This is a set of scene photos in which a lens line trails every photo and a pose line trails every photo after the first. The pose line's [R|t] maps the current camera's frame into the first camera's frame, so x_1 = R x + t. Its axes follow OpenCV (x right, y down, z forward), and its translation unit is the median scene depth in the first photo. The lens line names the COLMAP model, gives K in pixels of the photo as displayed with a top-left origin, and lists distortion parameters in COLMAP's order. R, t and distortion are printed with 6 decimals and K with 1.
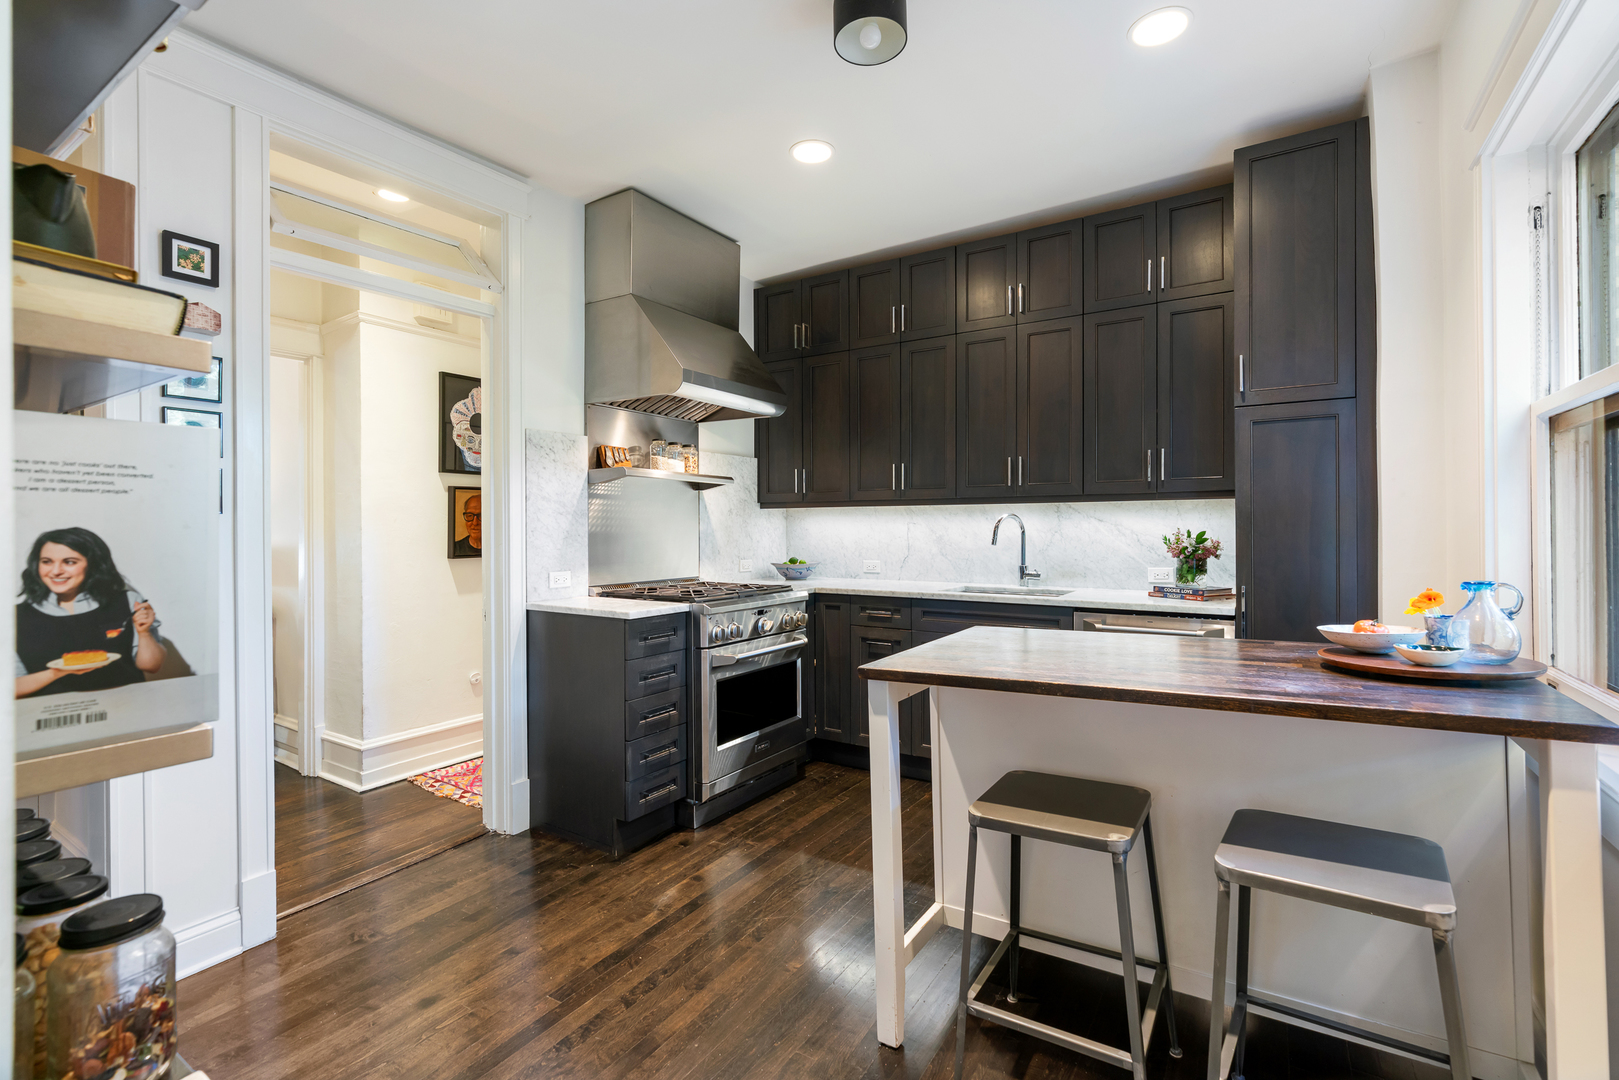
lens RADIAL K [[722.2, 0, 815.5], [0, 722.2, 528.6], [0, 0, 1]] dist [-0.003279, 0.000325]
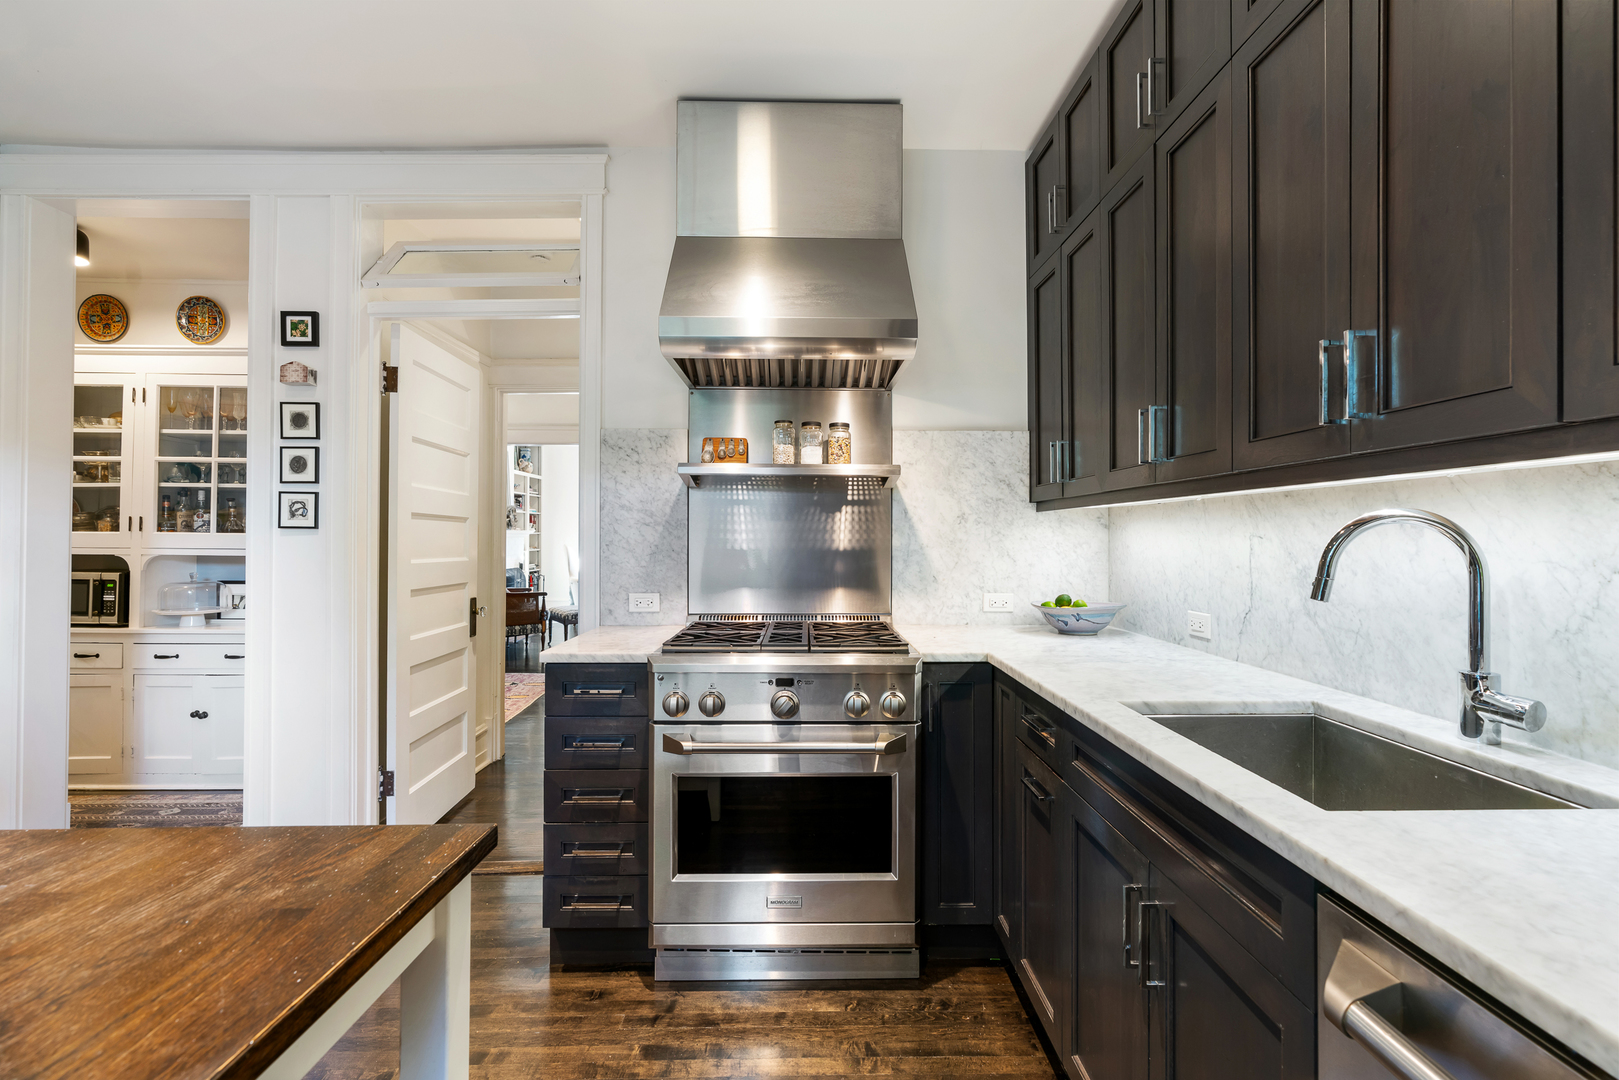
lens RADIAL K [[722.2, 0, 816.8], [0, 722.2, 531.9], [0, 0, 1]] dist [-0.003279, 0.000325]
pose [[0.557131, -0.002879, -0.830419, 0.473064], [-0.004700, 0.999967, -0.006620, -0.007830], [0.830411, 0.007591, 0.557099, 0.715386]]
